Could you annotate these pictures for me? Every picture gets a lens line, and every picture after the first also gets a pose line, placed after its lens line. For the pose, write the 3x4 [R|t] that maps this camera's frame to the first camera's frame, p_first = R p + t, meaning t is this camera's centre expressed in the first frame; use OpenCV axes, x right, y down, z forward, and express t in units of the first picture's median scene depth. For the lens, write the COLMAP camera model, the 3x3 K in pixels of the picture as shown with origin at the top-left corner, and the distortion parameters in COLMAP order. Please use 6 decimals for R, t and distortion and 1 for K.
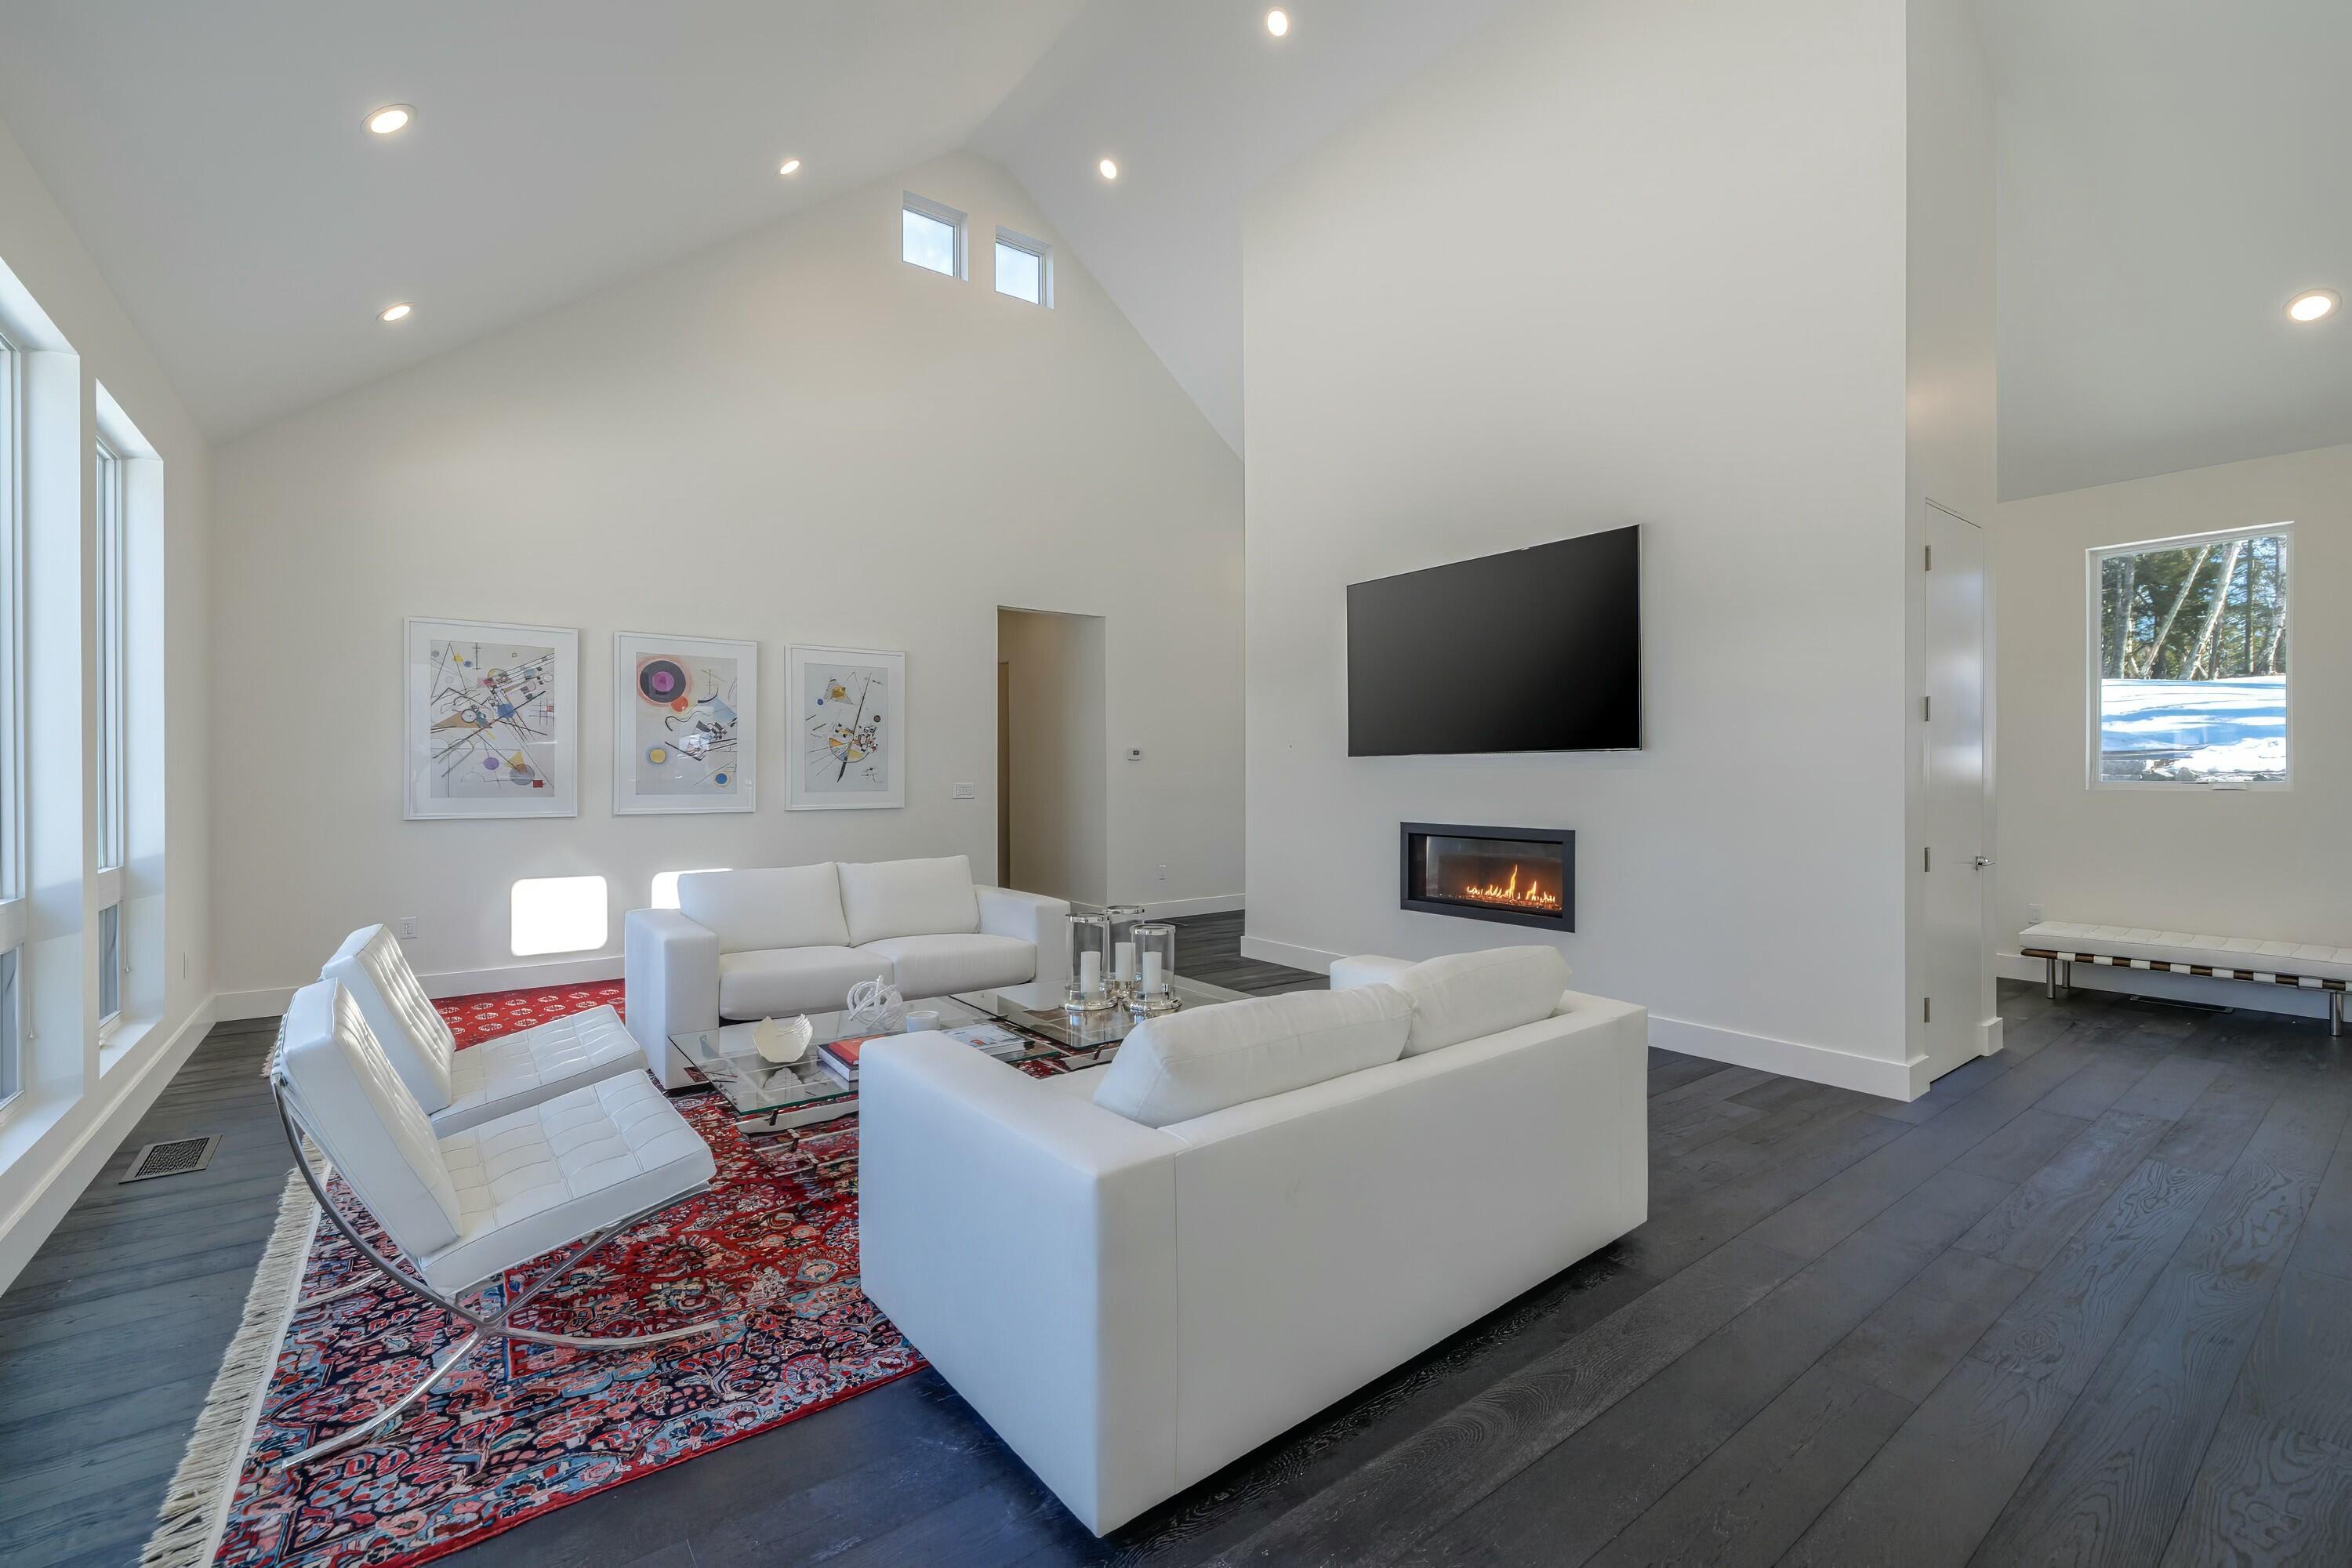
lens RADIAL K [[999.4, 0, 1182.6], [0, 999.4, 768.1], [0, 0, 1]] dist [-0.001970, -0.001343]
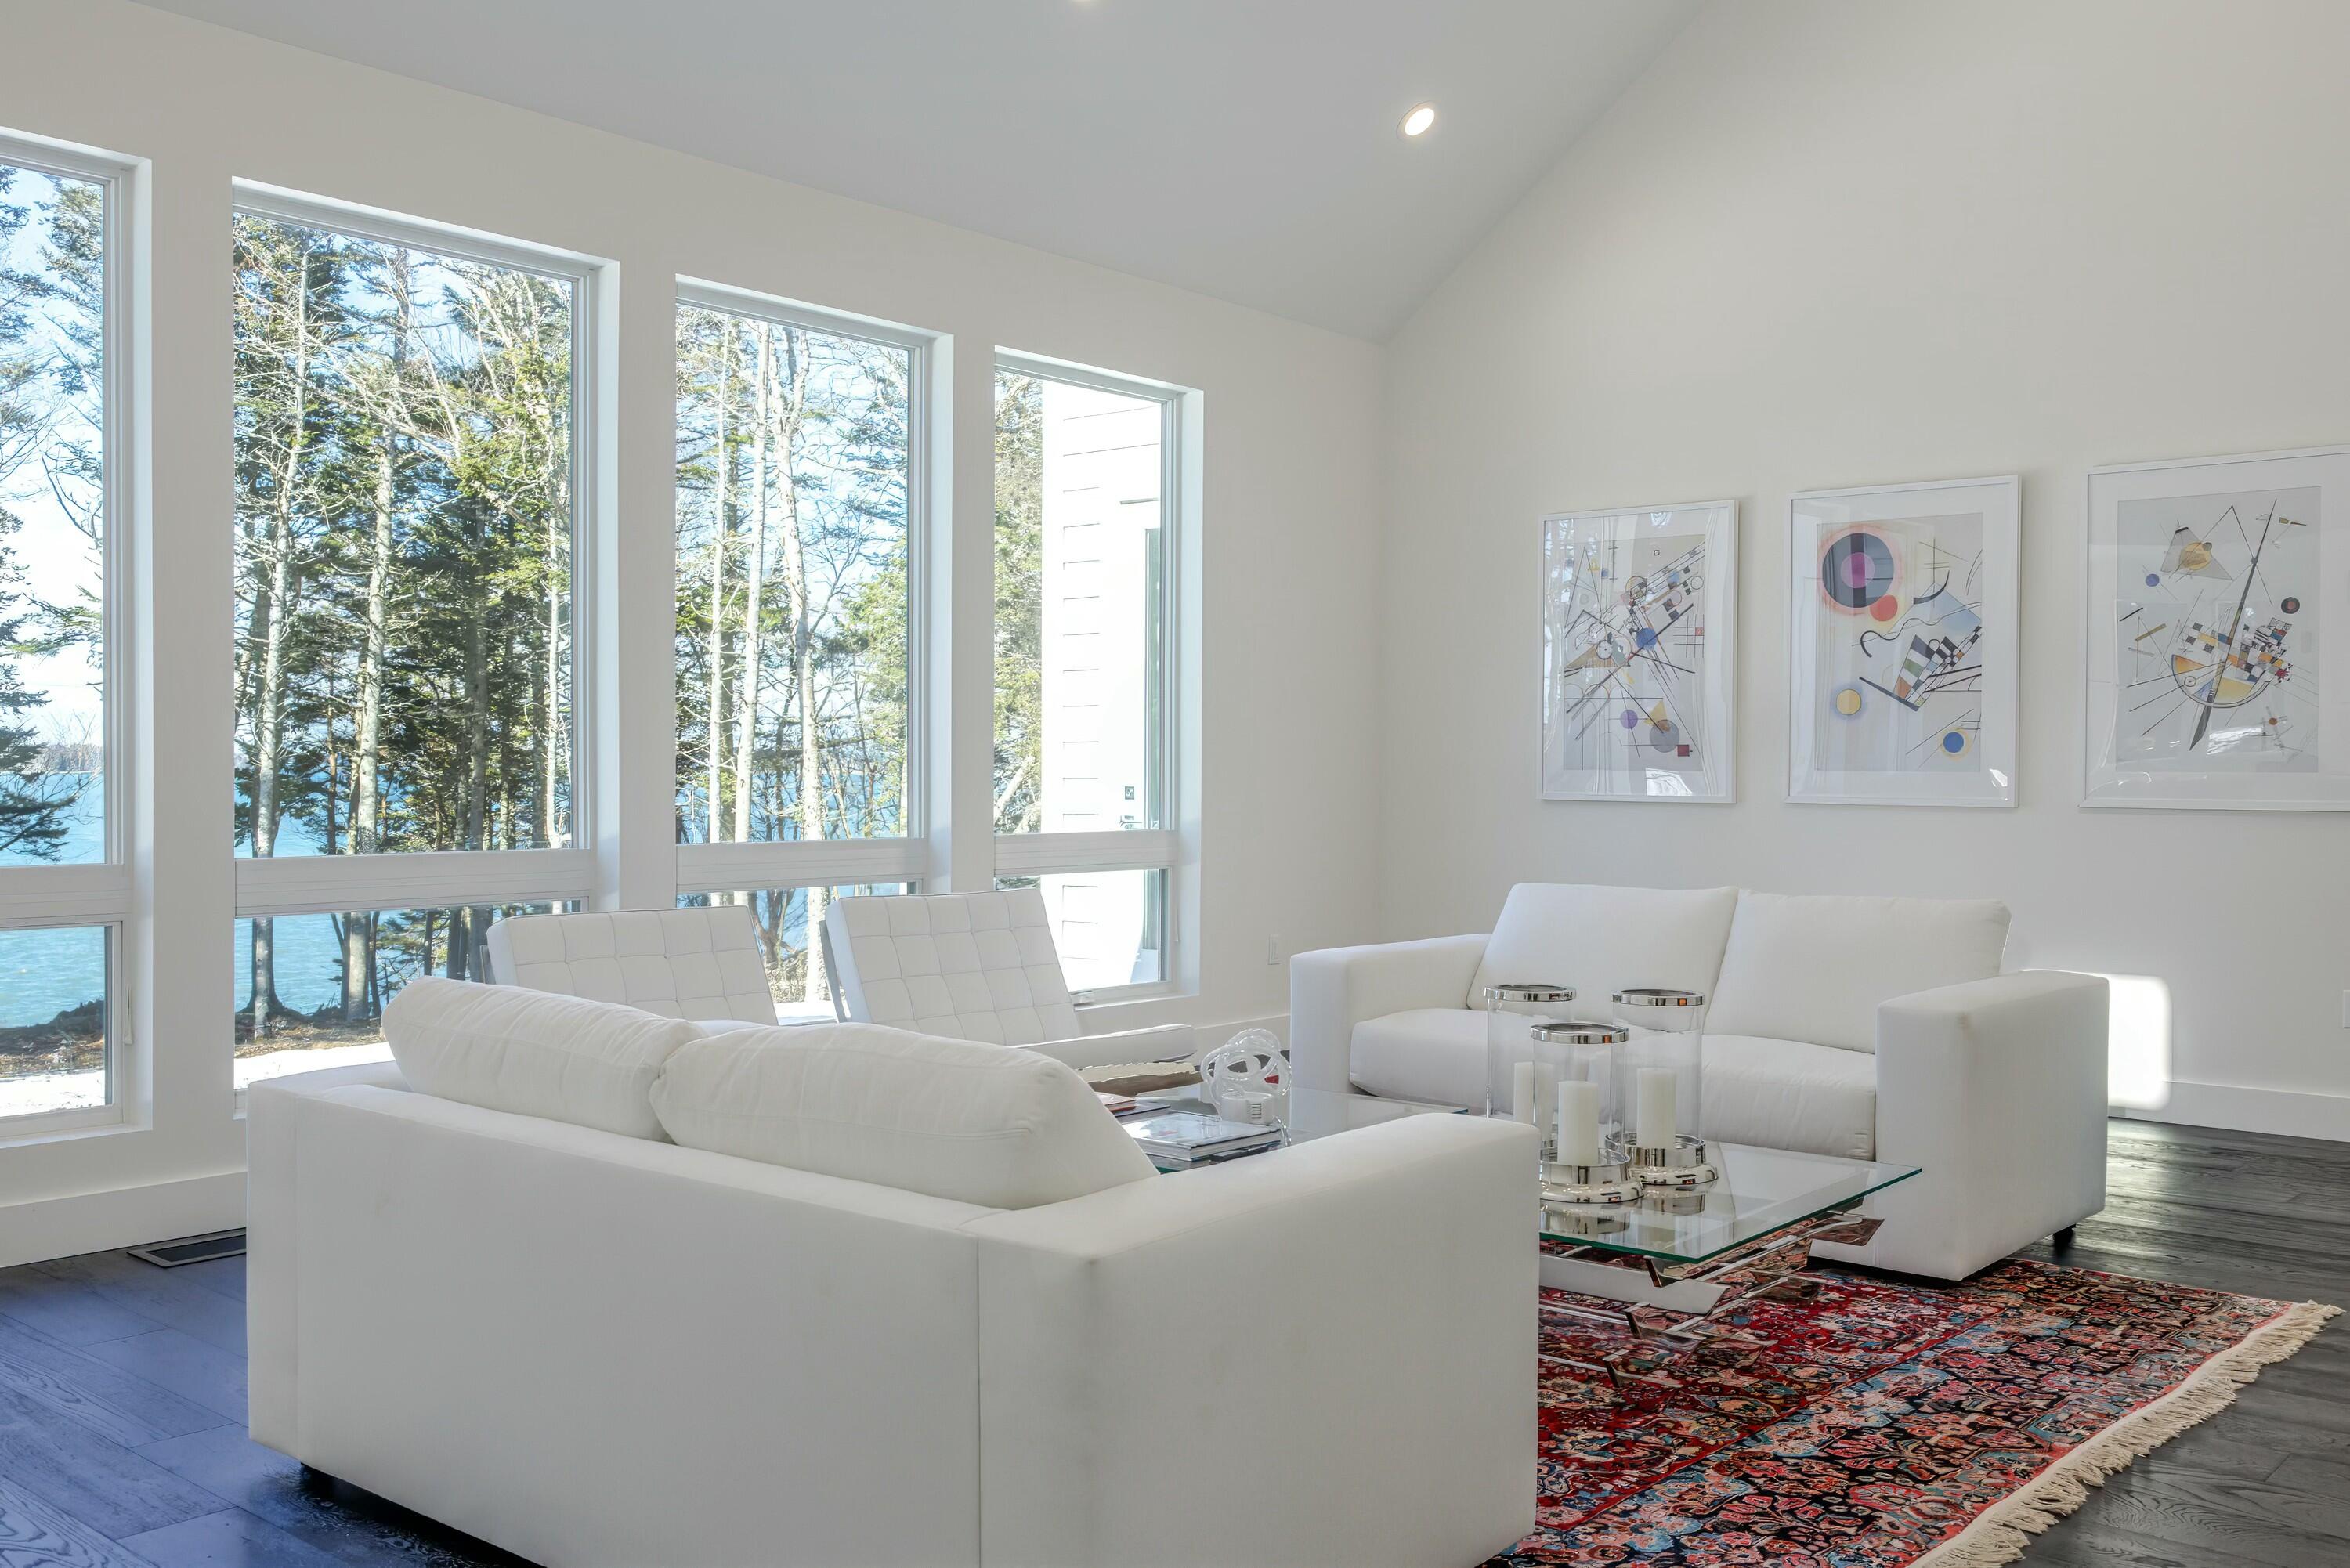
lens RADIAL K [[2073.4, 0, 1169.2], [0, 2073.4, 788.5], [0, 0, 1]] dist [0.001639, 0.005335]
pose [[0.210995, 0.014005, -0.977387, 0.581485], [0.000118, 0.999897, 0.014353, 0.021285], [0.977487, -0.003144, 0.210972, 0.394866]]
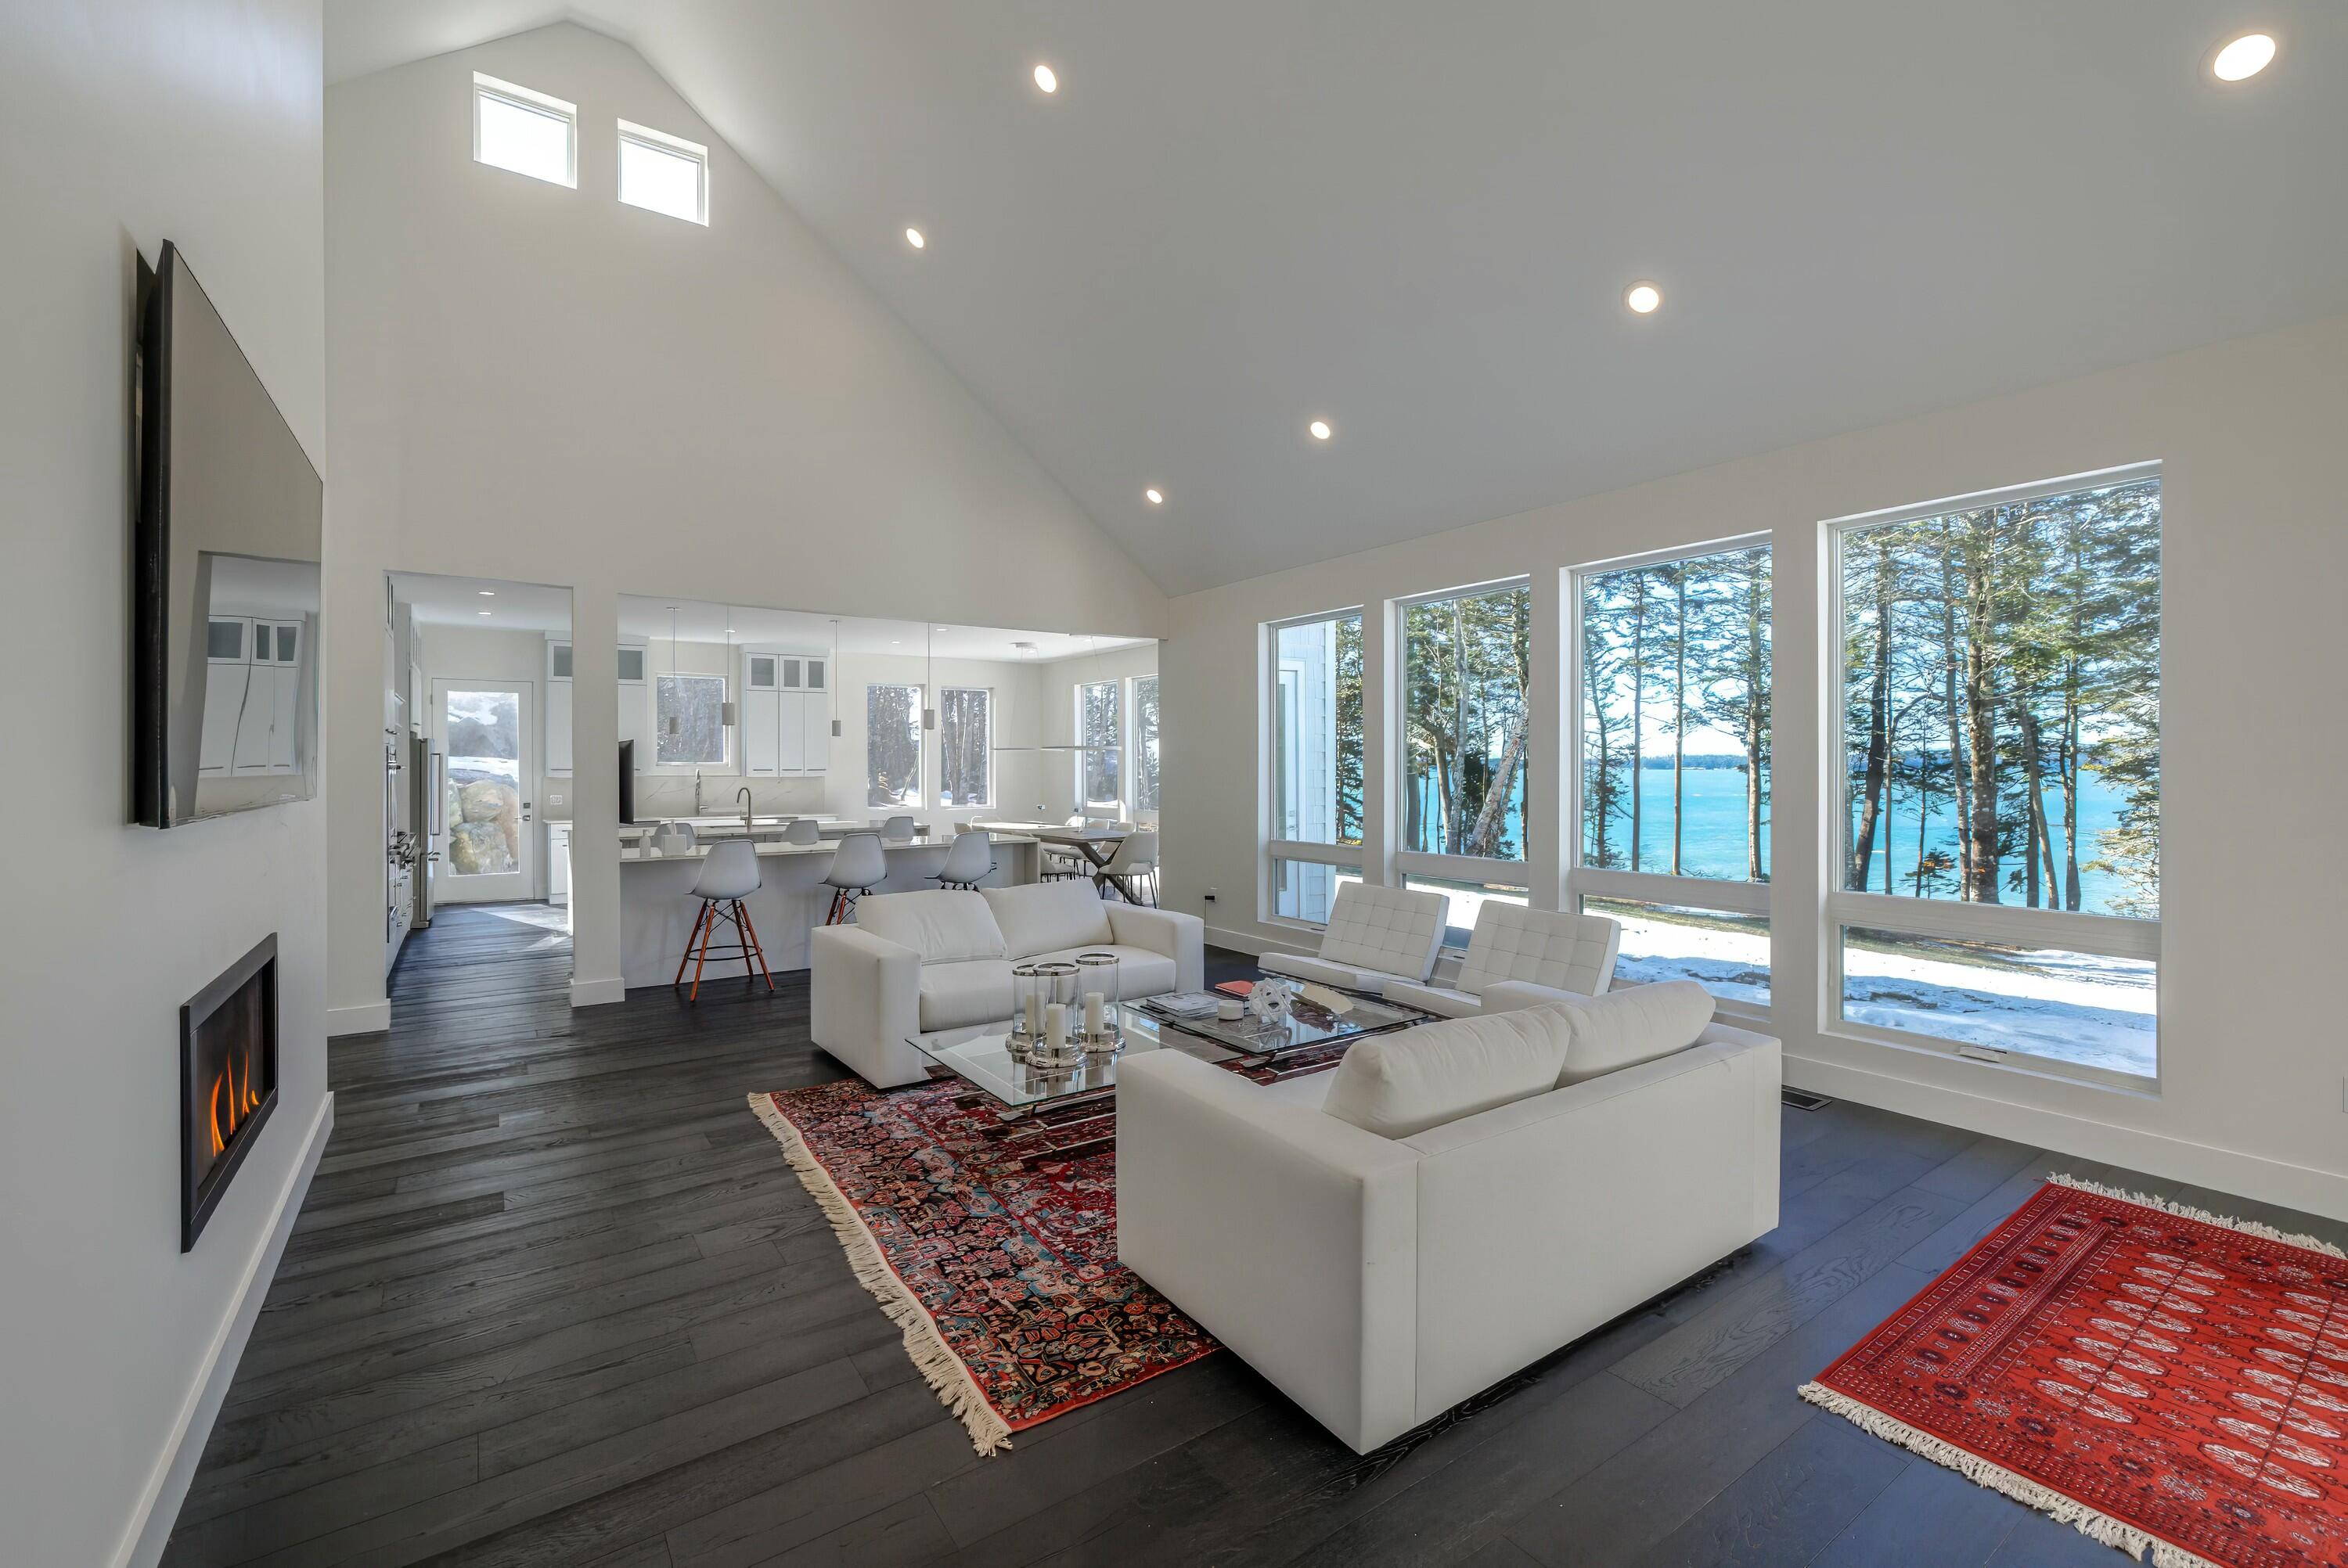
lens RADIAL K [[997.6, 0, 1181.3], [0, 997.6, 764.9], [0, 0, 1]] dist [-0.001970, -0.001343]
pose [[-0.999148, -0.000321, 0.041268, -0.146011], [-0.000592, 0.999978, -0.006541, -0.028440], [-0.041265, -0.006560, -0.999127, 1.325166]]
